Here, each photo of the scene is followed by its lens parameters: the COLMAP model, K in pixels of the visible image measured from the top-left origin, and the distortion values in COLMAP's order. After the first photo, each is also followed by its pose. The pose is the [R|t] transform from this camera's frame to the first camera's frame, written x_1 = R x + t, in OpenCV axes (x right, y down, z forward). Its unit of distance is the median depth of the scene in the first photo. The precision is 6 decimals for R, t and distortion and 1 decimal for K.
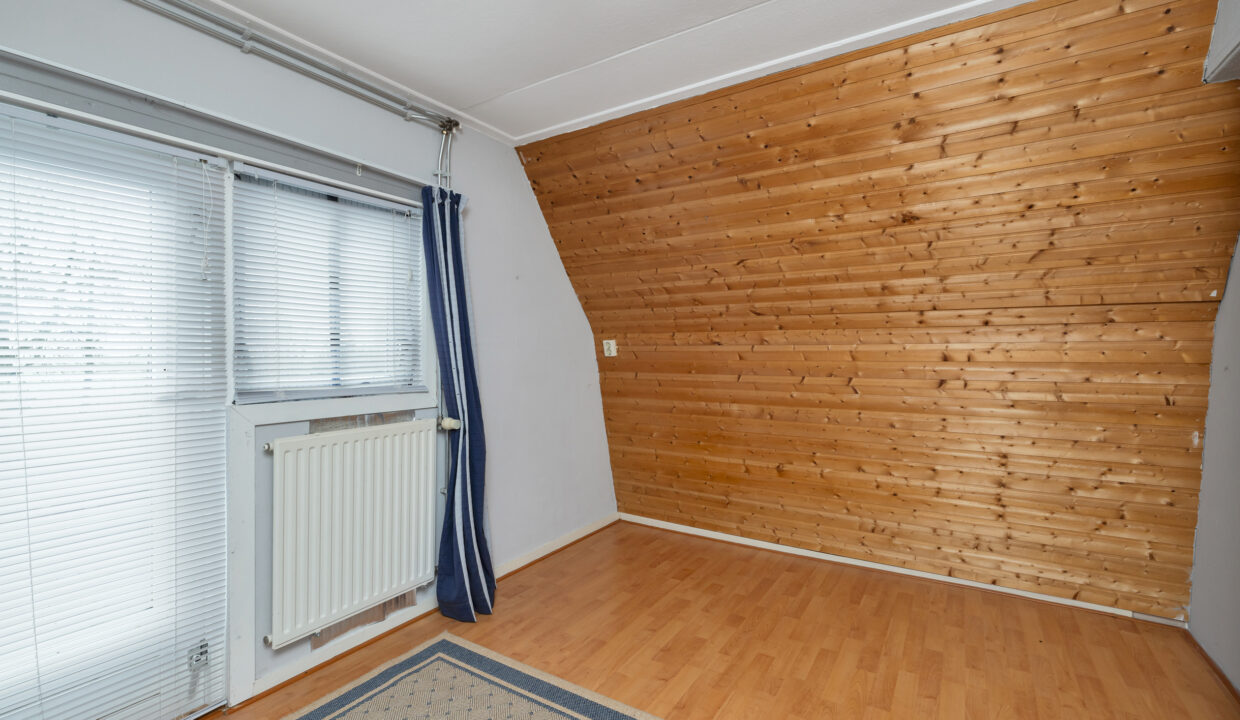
lens RADIAL K [[529.7, 0, 621.1], [0, 529.7, 342.9], [0, 0, 1]] dist [-0.000077, -0.000405]
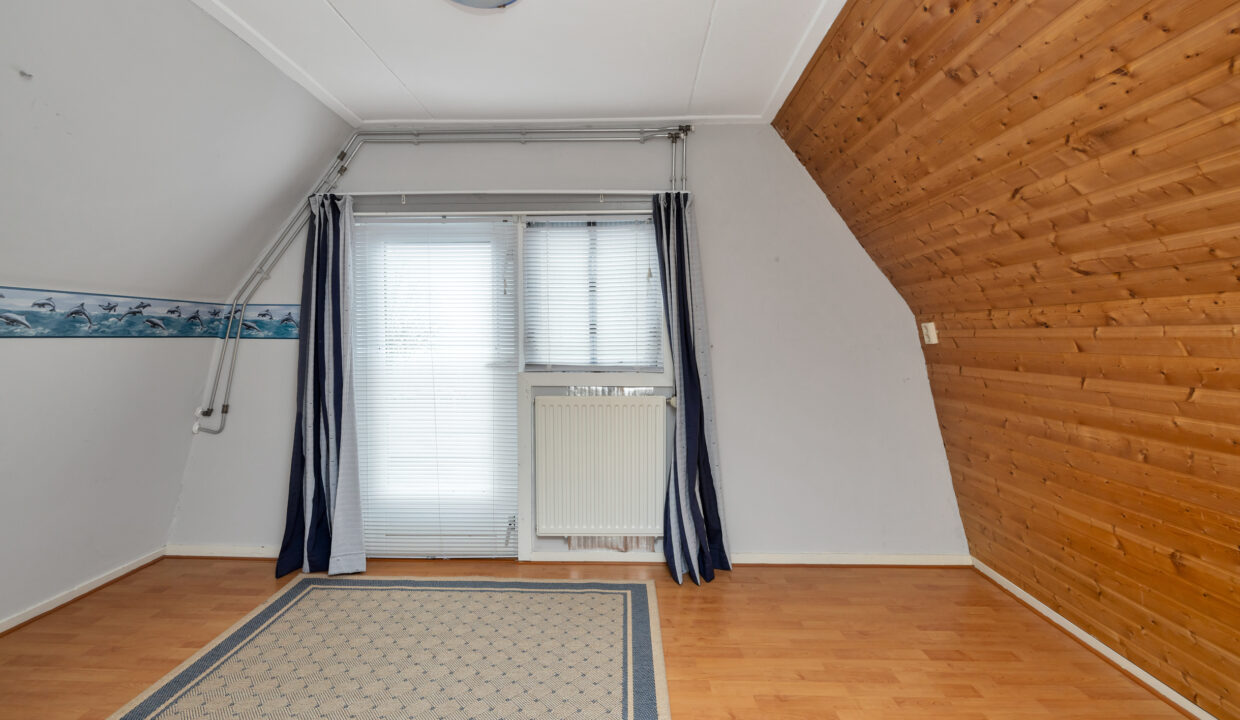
lens RADIAL K [[529.7, 0, 610.6], [0, 529.7, 338.3], [0, 0, 1]] dist [-0.000077, -0.000405]
pose [[0.523150, 0.001871, -0.852239, 0.499221], [0.014482, 0.999834, 0.011084, 0.002705], [0.852118, -0.018141, 0.523036, 0.269783]]
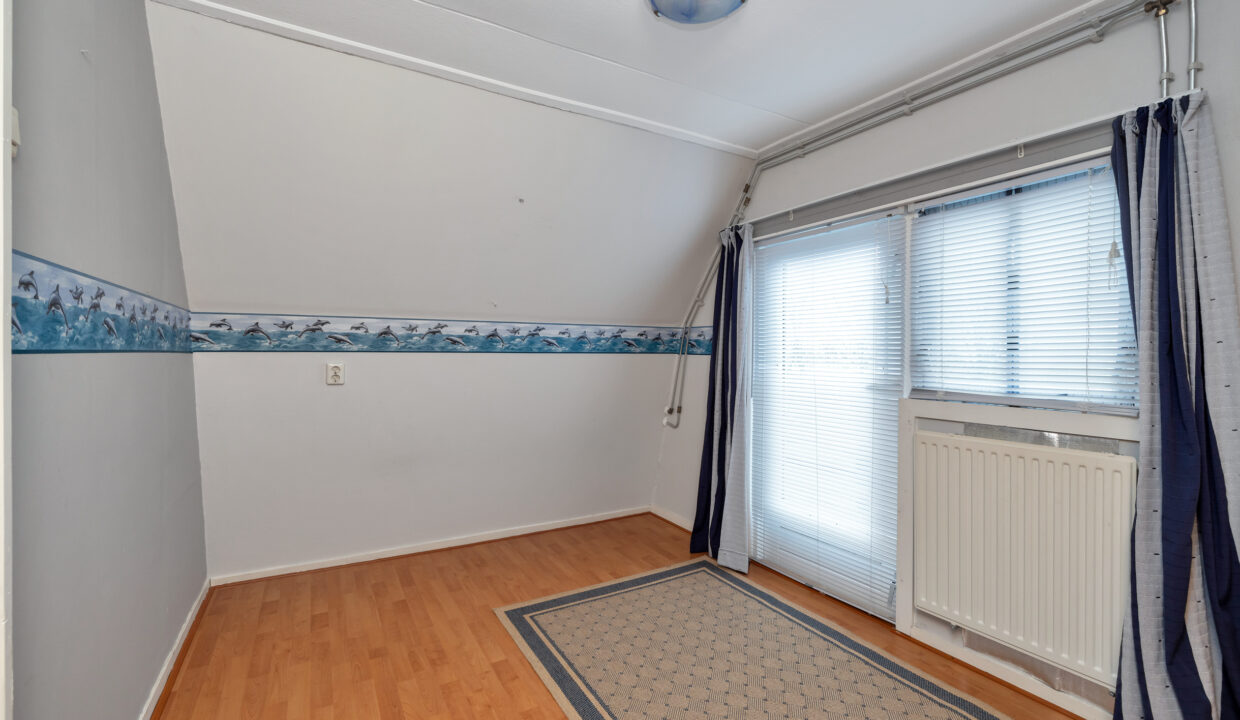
lens RADIAL K [[529.7, 0, 621.8], [0, 529.7, 354.9], [0, 0, 1]] dist [-0.000077, -0.000405]
pose [[-0.445005, -0.004936, -0.895515, 0.474213], [0.003937, 0.999964, -0.007468, 0.014060], [0.895520, -0.006849, -0.444969, 0.639115]]
